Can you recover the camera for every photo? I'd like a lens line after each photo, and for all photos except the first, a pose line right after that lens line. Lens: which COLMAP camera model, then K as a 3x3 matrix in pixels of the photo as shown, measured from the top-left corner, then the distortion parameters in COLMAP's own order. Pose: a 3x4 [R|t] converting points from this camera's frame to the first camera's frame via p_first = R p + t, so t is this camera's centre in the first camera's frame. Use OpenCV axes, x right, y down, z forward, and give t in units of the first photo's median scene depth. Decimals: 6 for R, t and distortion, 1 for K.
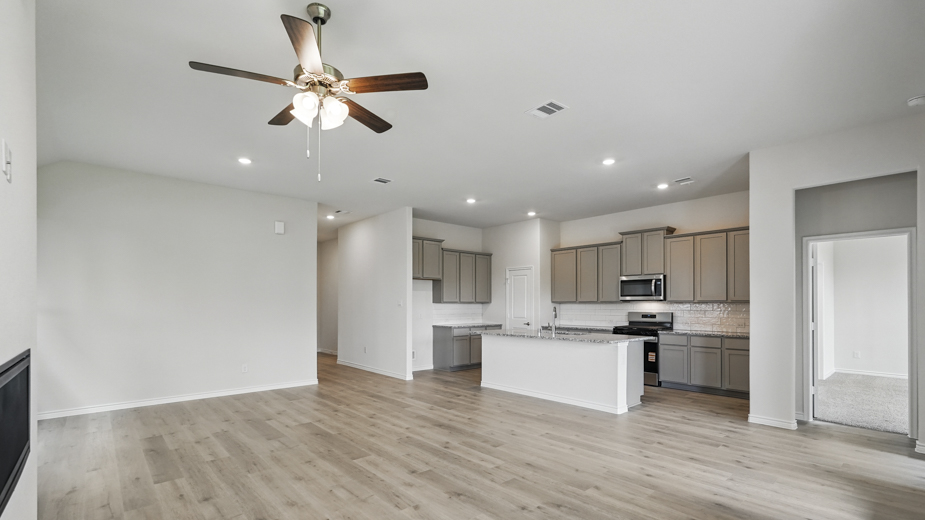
lens RADIAL K [[418.0, 0, 458.4], [0, 418.0, 299.7], [0, 0, 1]] dist [-0.013382, 0.000377]
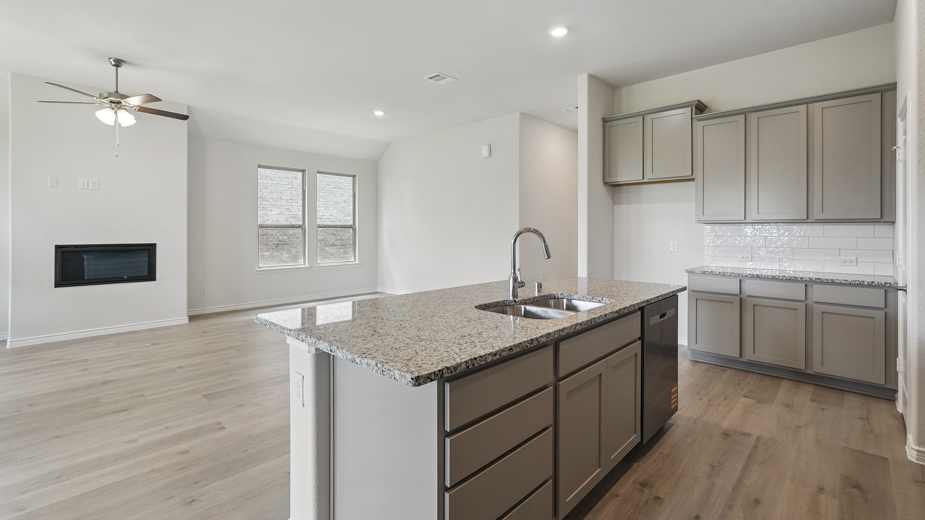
lens RADIAL K [[411.3, 0, 460.2], [0, 411.3, 223.5], [0, 0, 1]] dist [-0.015744, 0.006116]
pose [[0.082739, -0.013585, -0.996479, 0.519305], [0.011932, 0.999849, -0.012640, 0.013334], [0.996500, -0.010844, 0.082888, 0.789106]]
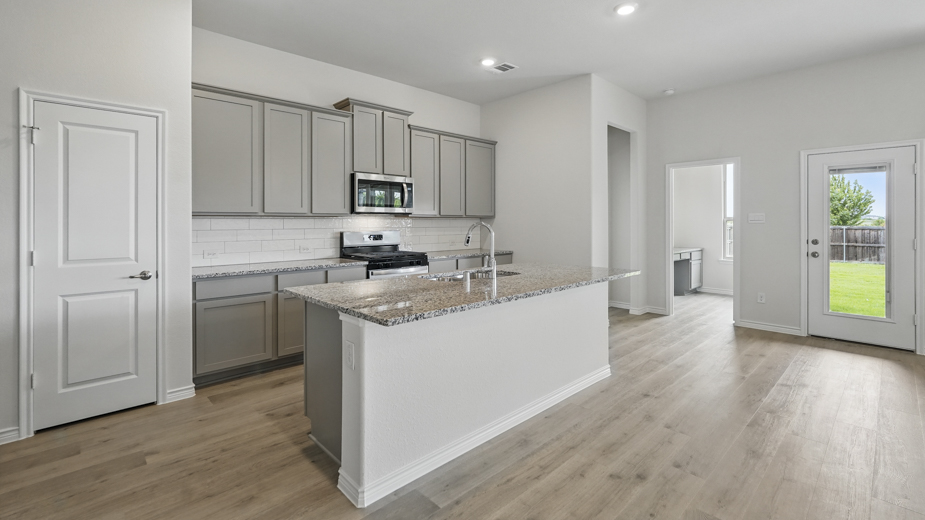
lens RADIAL K [[411.3, 0, 460.2], [0, 411.3, 221.0], [0, 0, 1]] dist [-0.015744, 0.006116]
pose [[-0.032307, 0.002522, 0.999475, -0.211141], [-0.008802, 0.999957, -0.002808, 0.014682], [-0.999439, -0.008889, -0.032284, 0.903475]]
